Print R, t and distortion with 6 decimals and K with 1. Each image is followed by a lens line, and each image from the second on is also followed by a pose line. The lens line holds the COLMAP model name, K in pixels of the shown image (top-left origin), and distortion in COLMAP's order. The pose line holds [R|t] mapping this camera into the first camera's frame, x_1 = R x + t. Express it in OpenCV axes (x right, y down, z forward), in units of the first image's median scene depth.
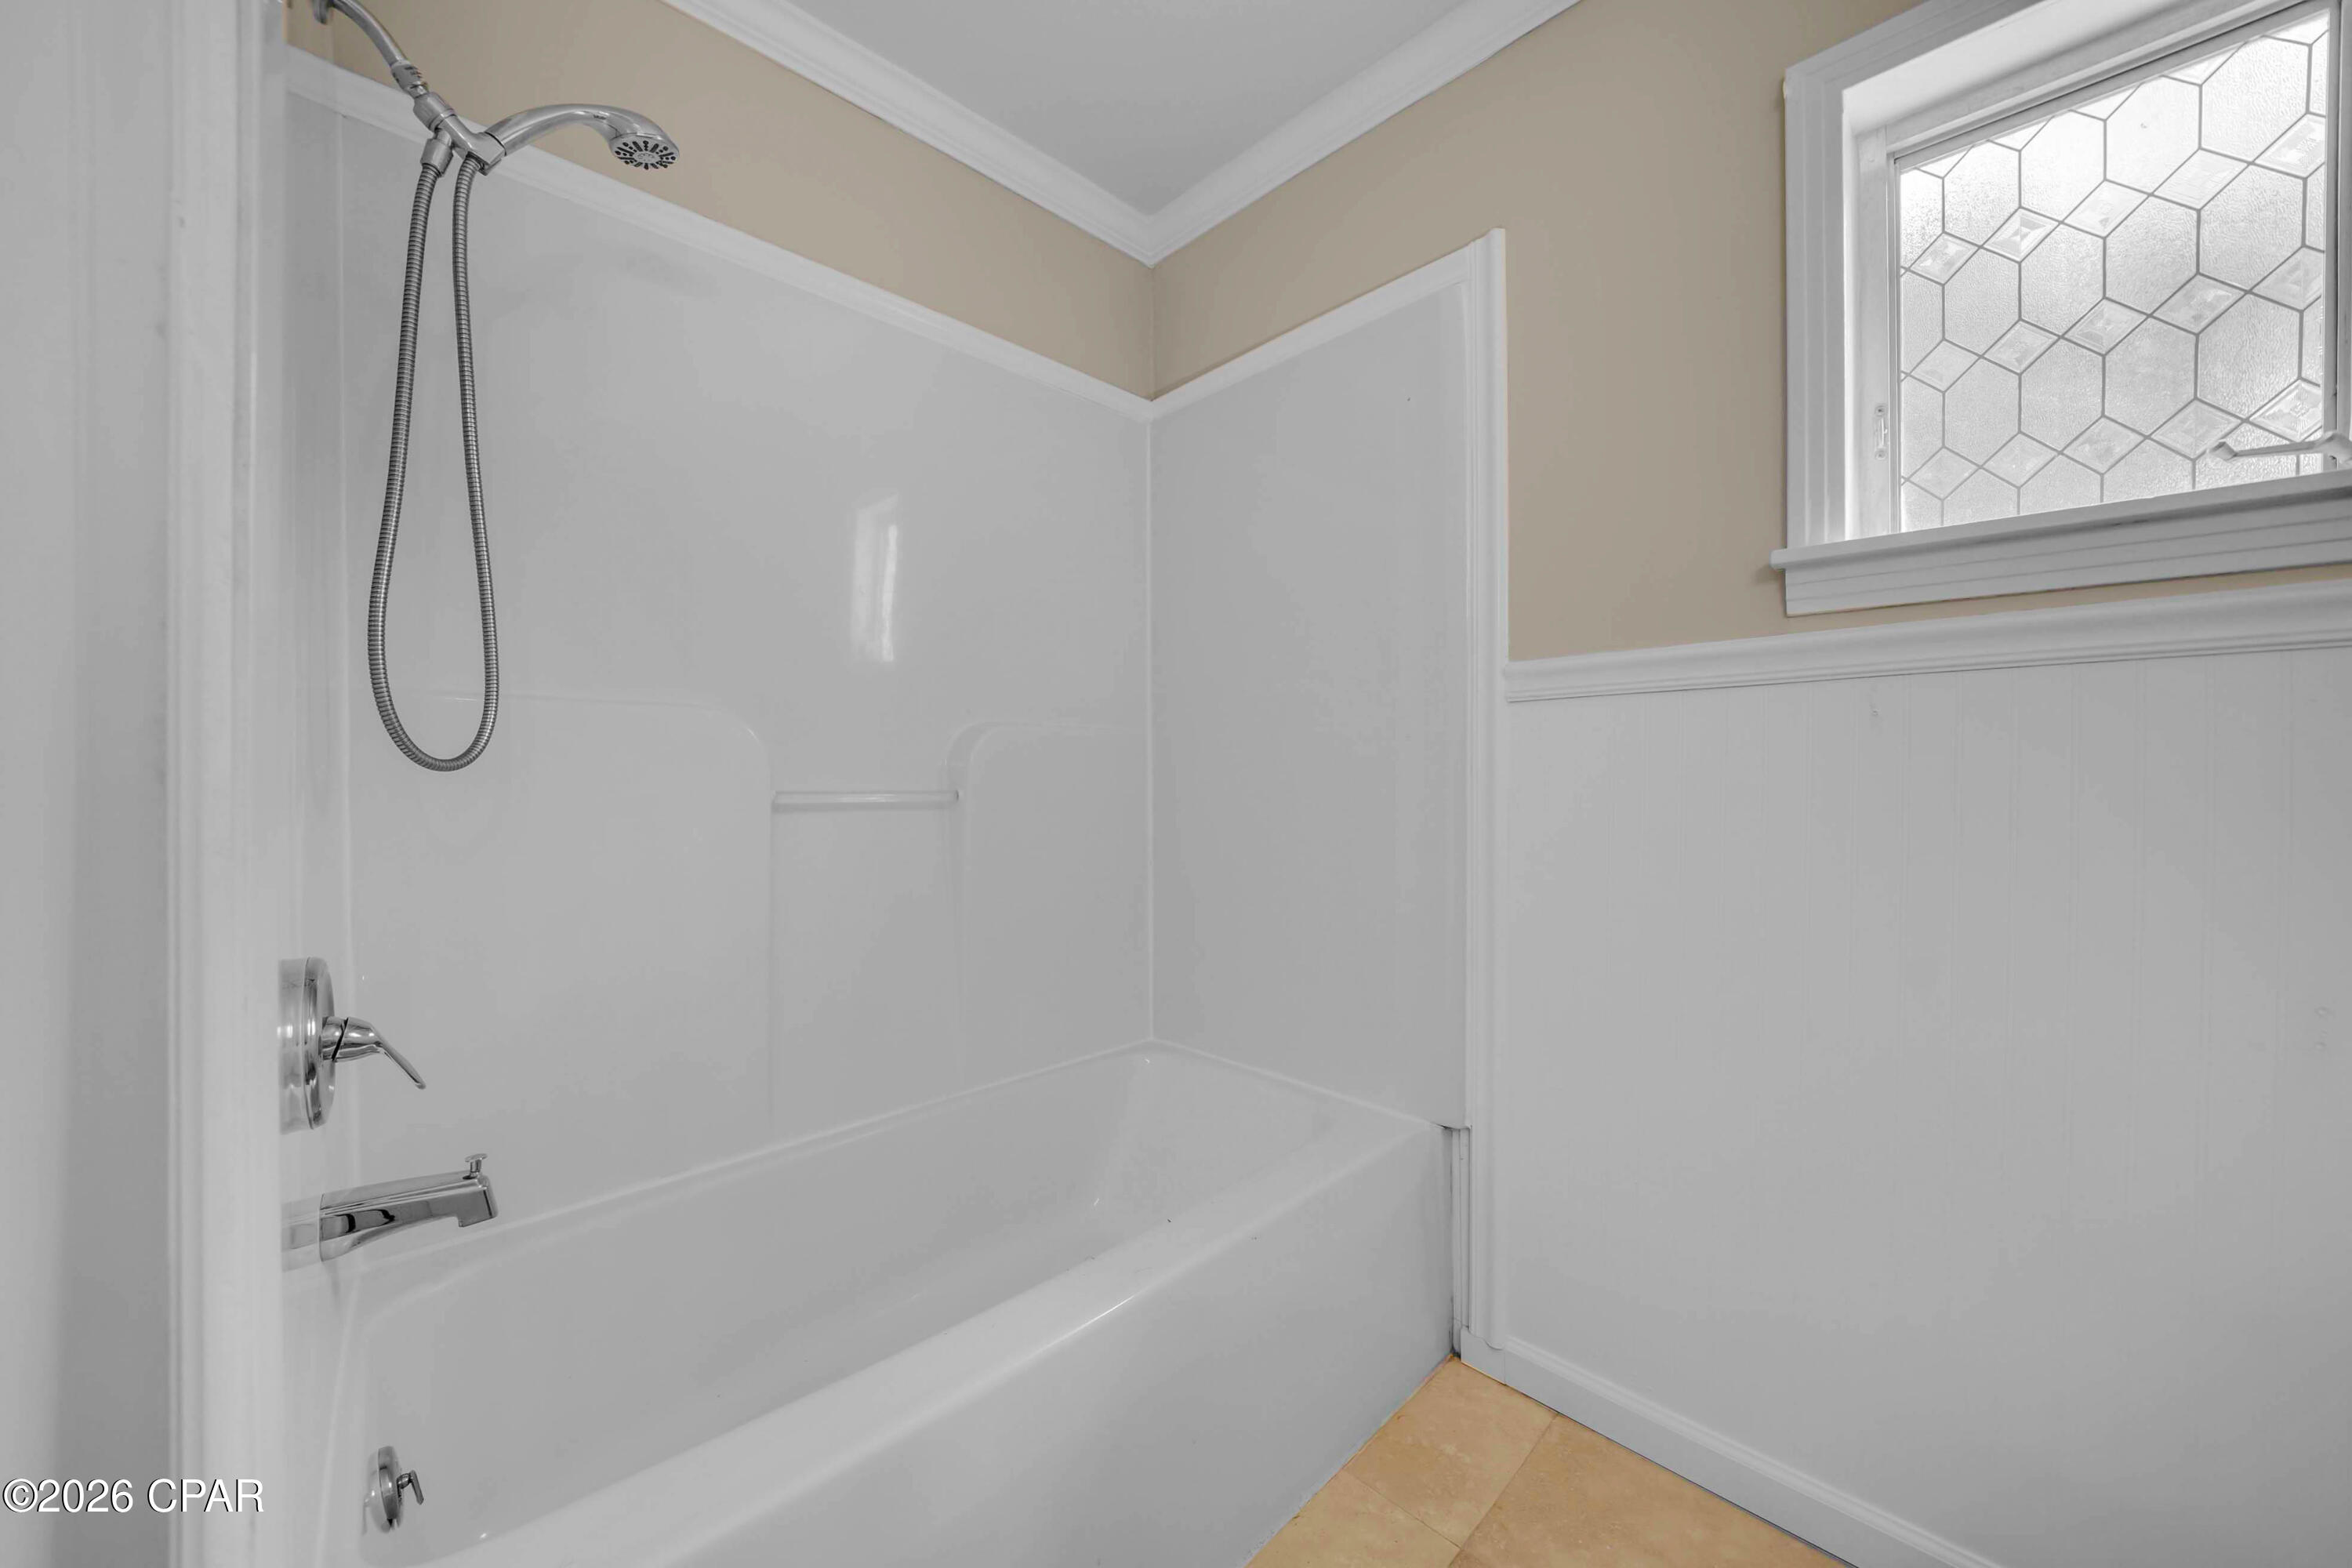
lens RADIAL K [[829.6, 0, 1162.6], [0, 829.6, 789.7], [0, 0, 1]] dist [-0.022058, 0.001989]
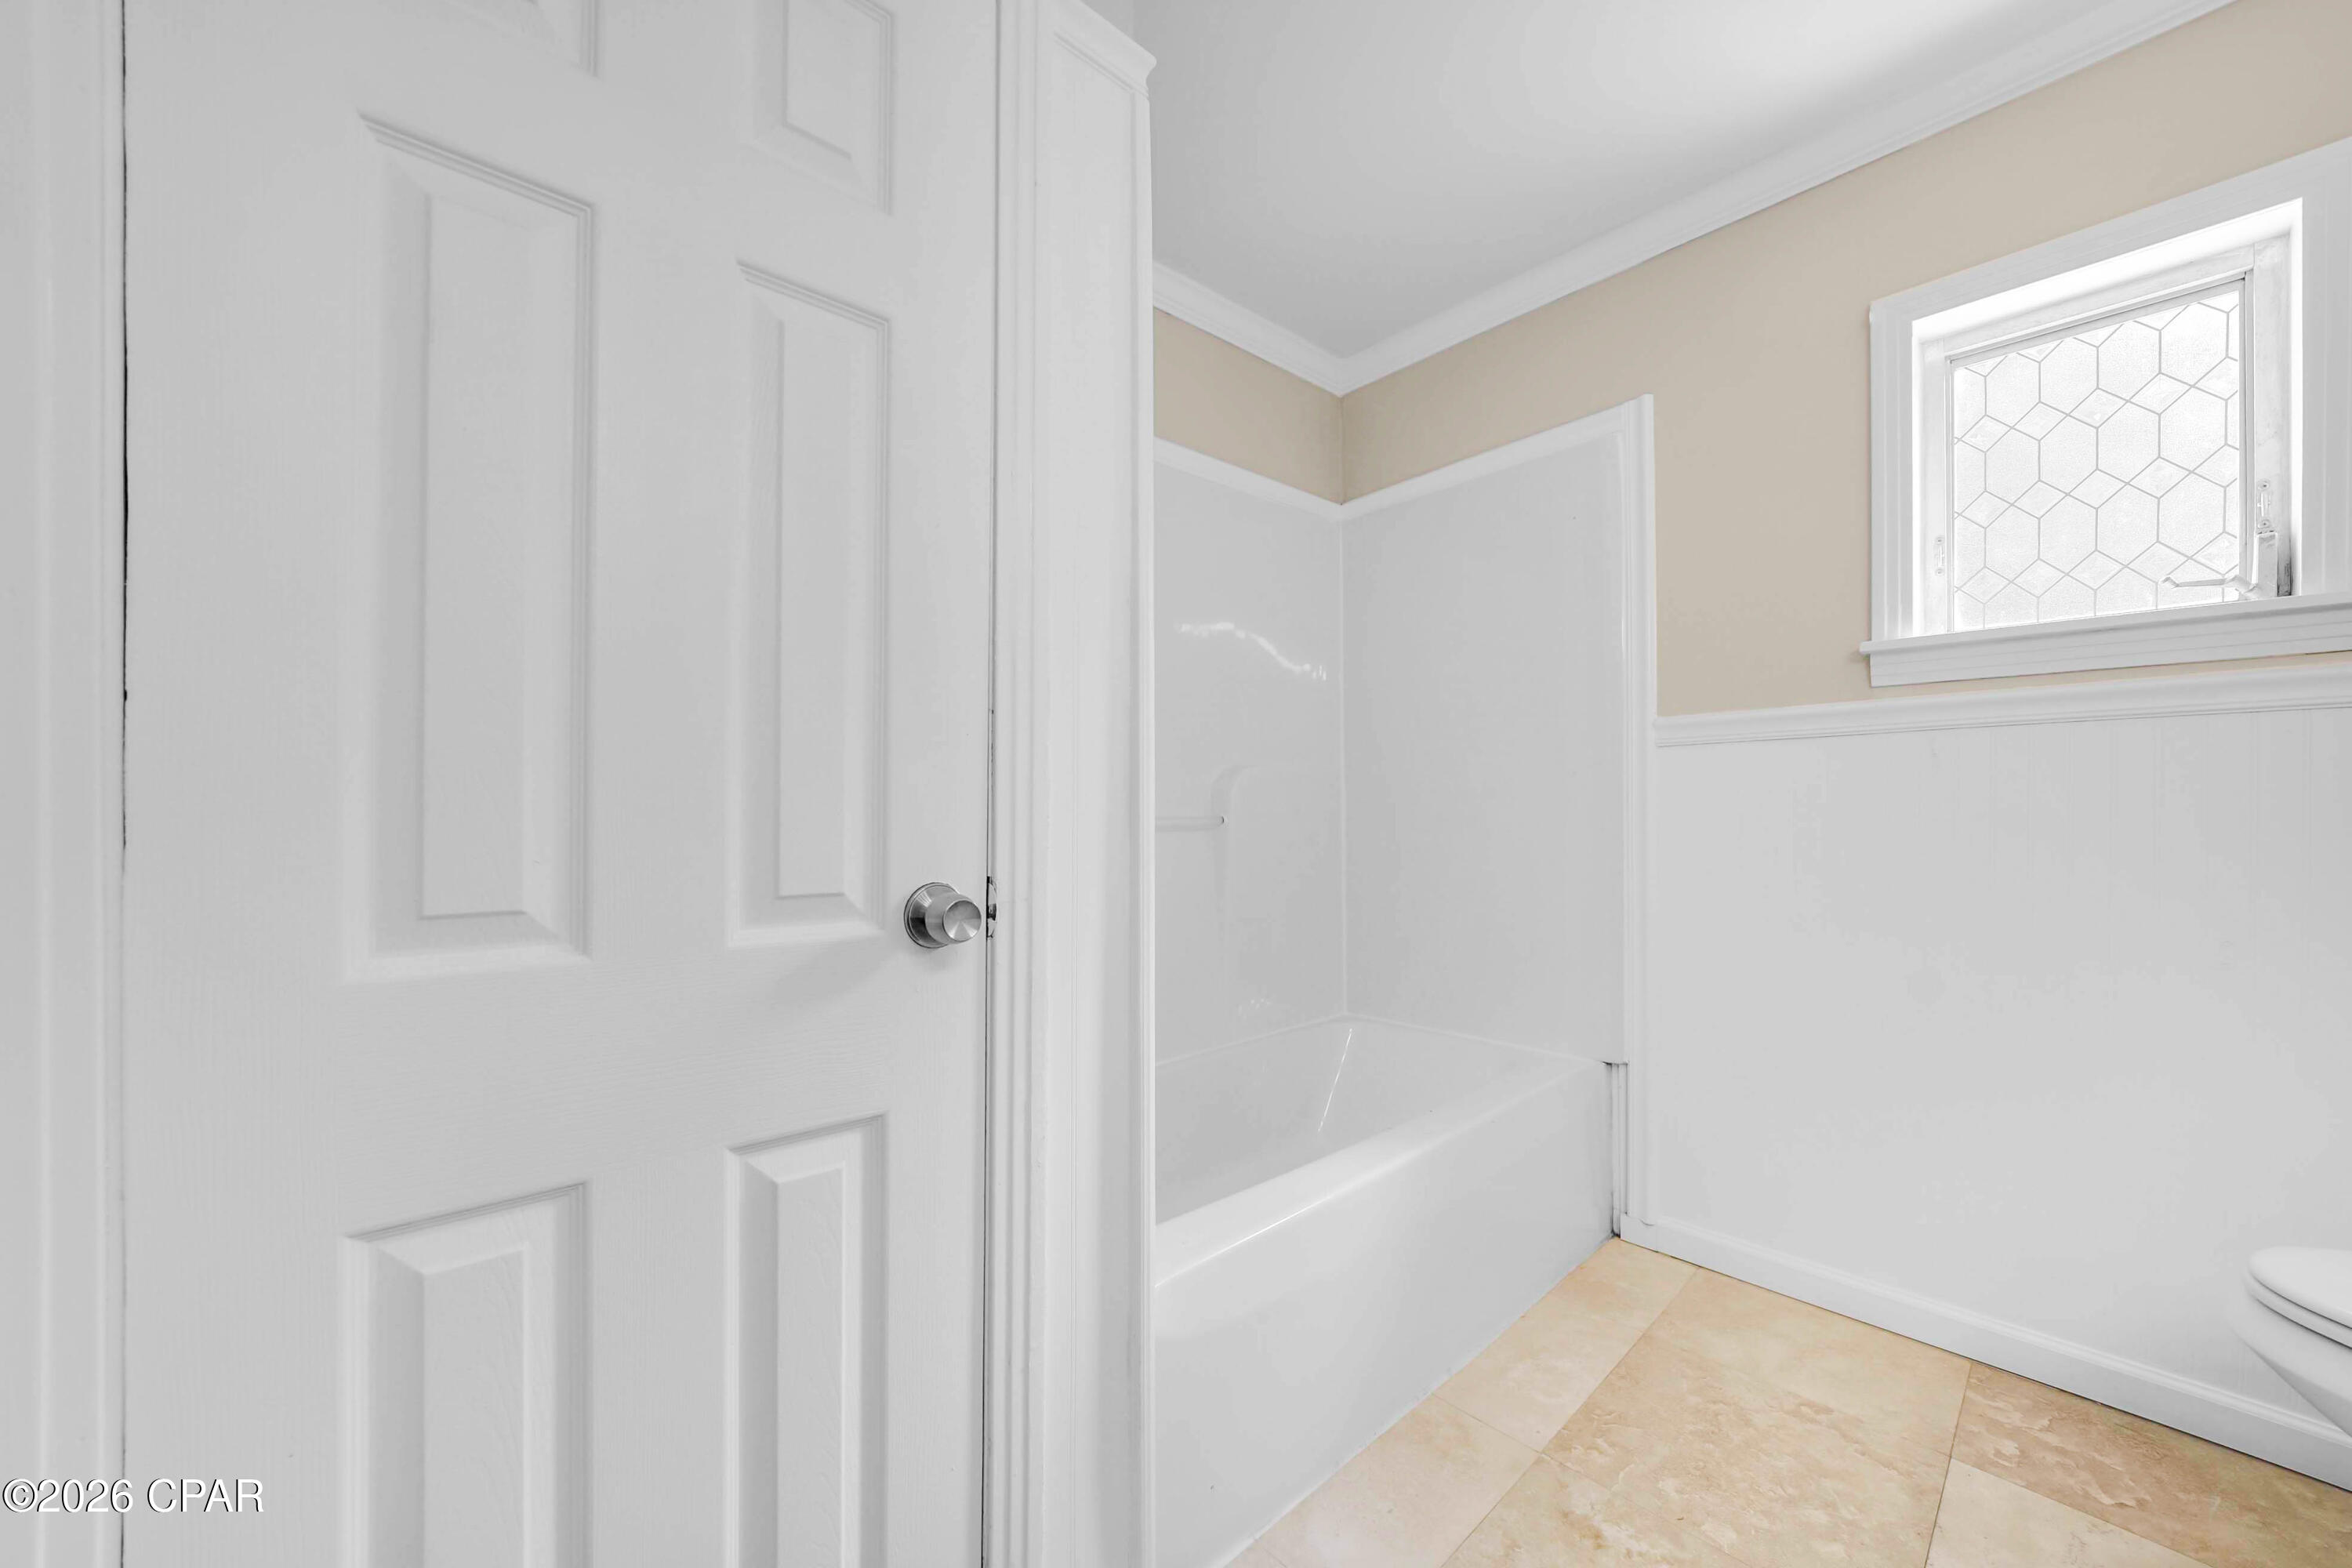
lens RADIAL K [[829.6, 0, 1172.6], [0, 829.6, 826.9], [0, 0, 1]] dist [-0.022058, 0.001989]
pose [[0.998764, -0.005441, -0.049409, -0.379291], [0.005612, 0.999979, 0.003323, 0.020141], [0.049390, -0.003596, 0.998773, -0.475812]]
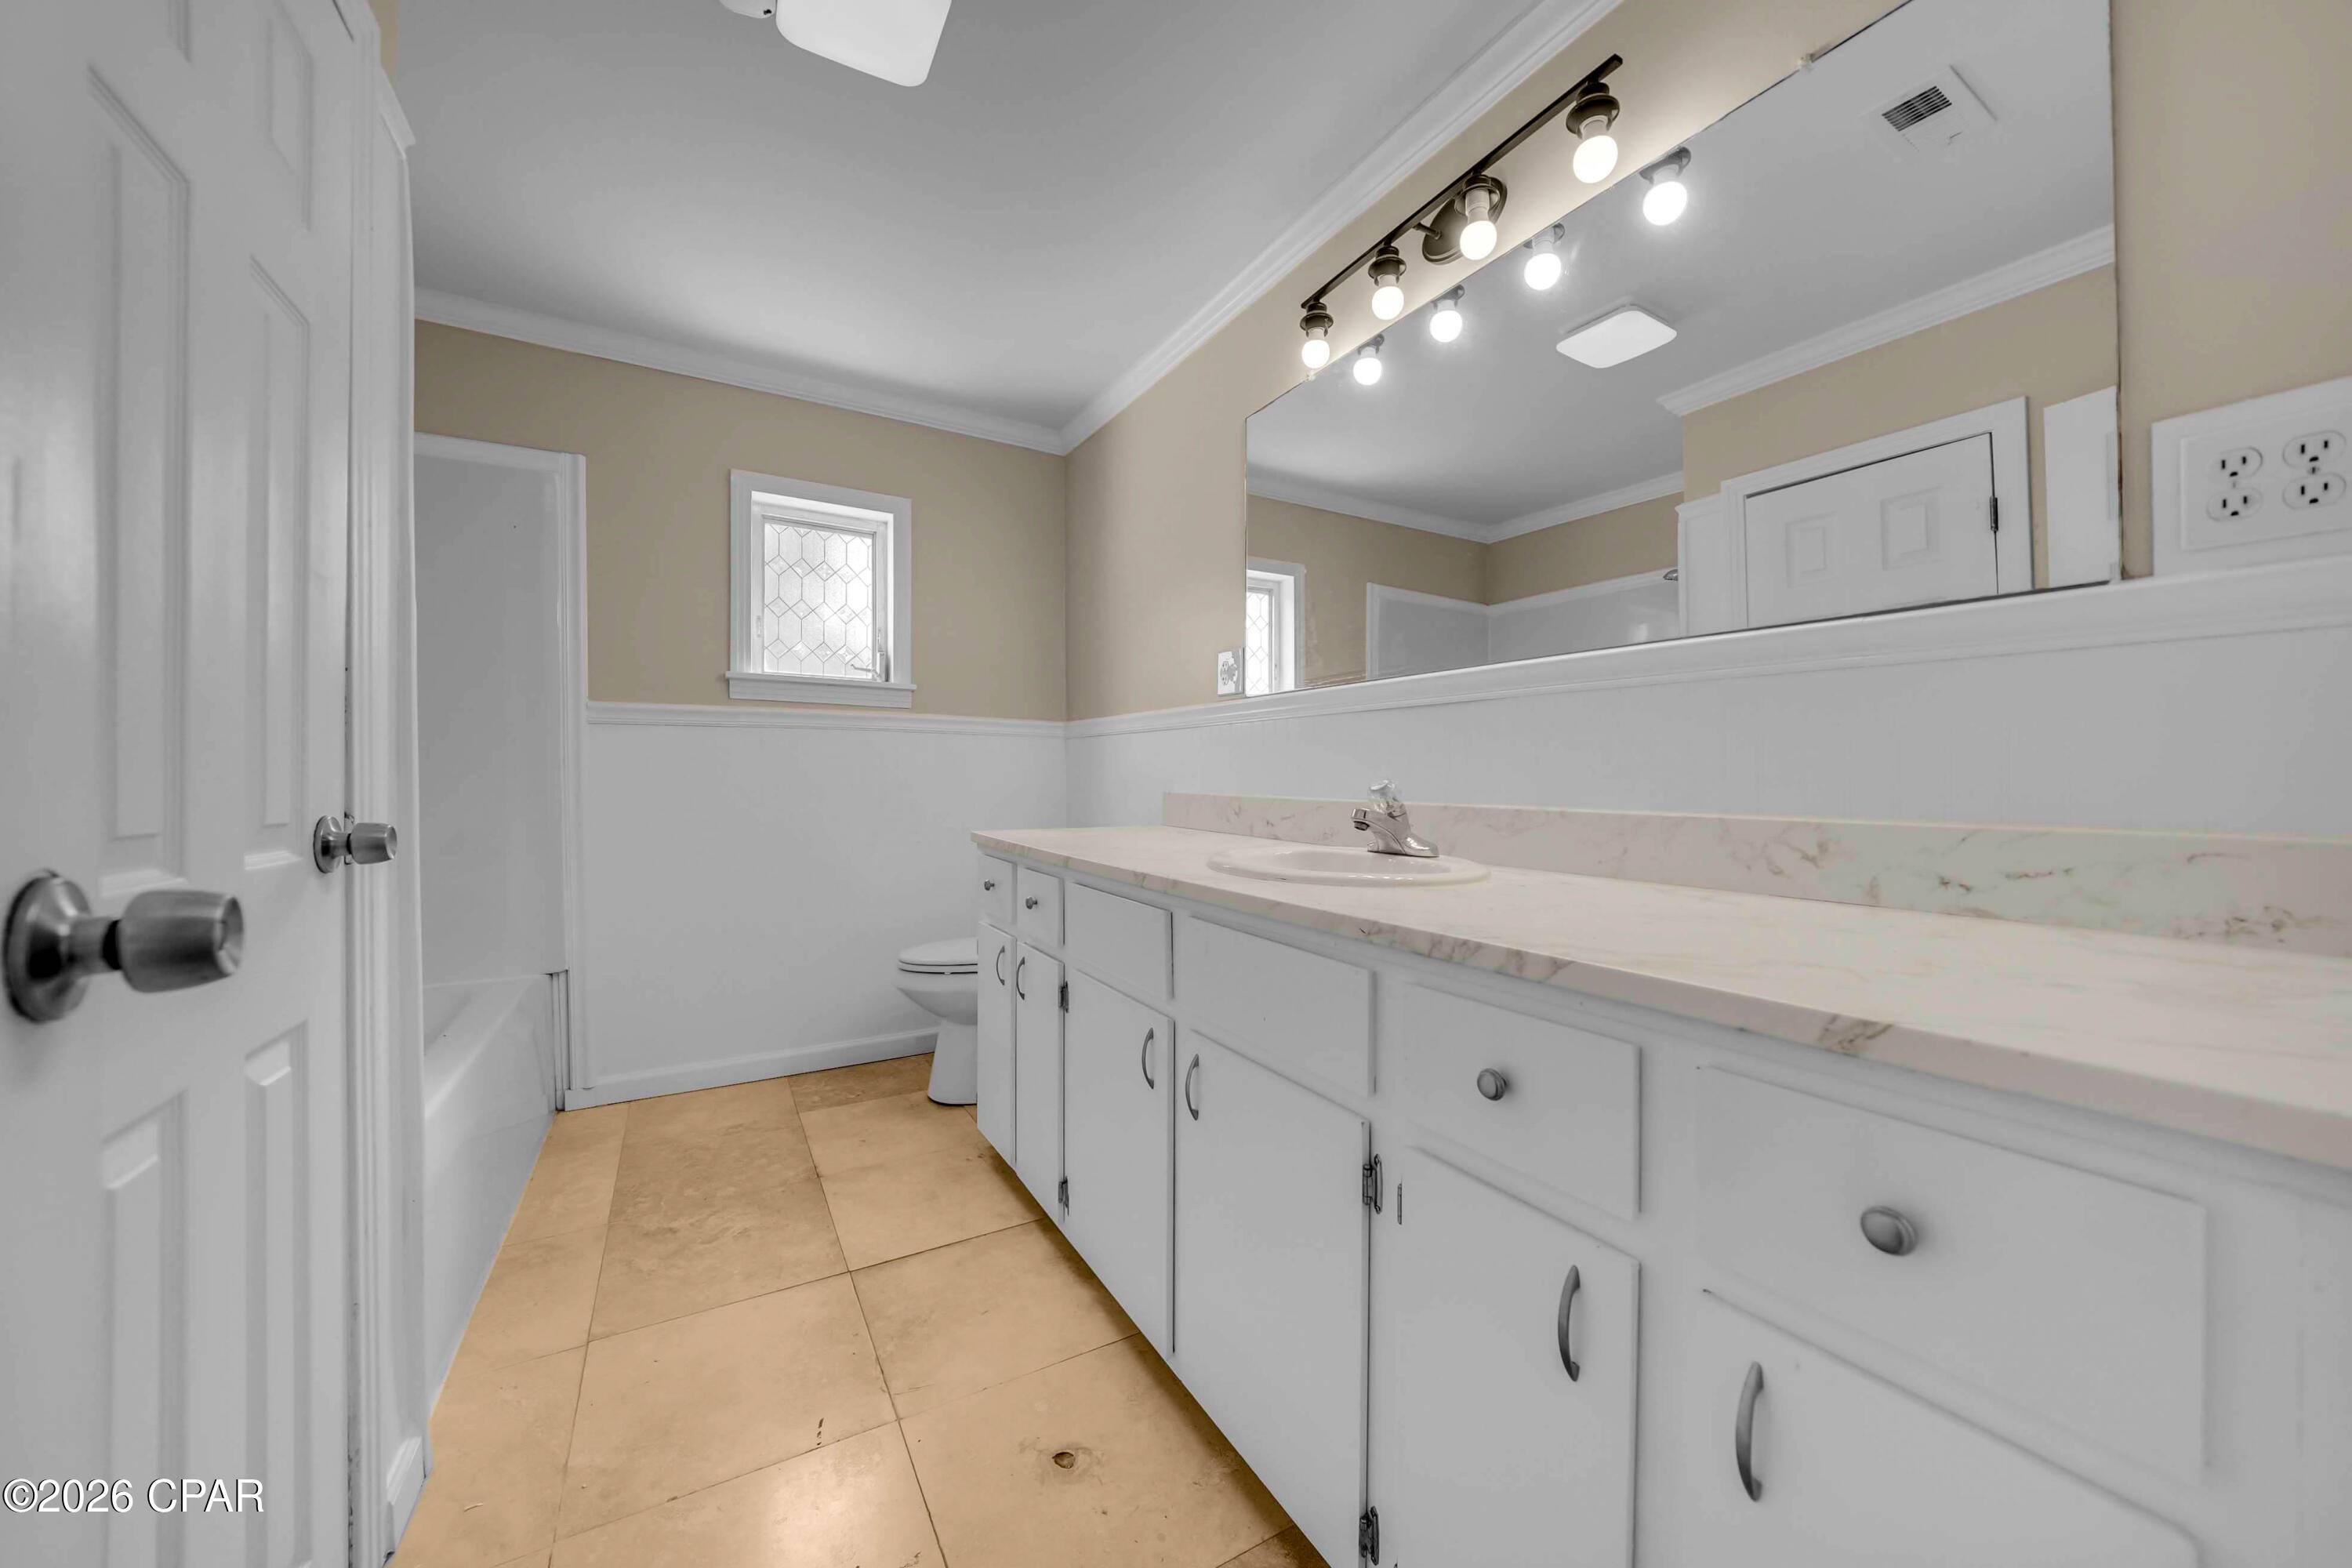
lens RADIAL K [[829.6, 0, 1158.5], [0, 829.6, 783.6], [0, 0, 1]] dist [-0.022058, 0.001989]
pose [[0.248205, -0.003502, 0.968701, -1.221842], [0.013111, 0.999914, 0.000255, 0.048616], [-0.968619, 0.012638, 0.248230, -0.777633]]
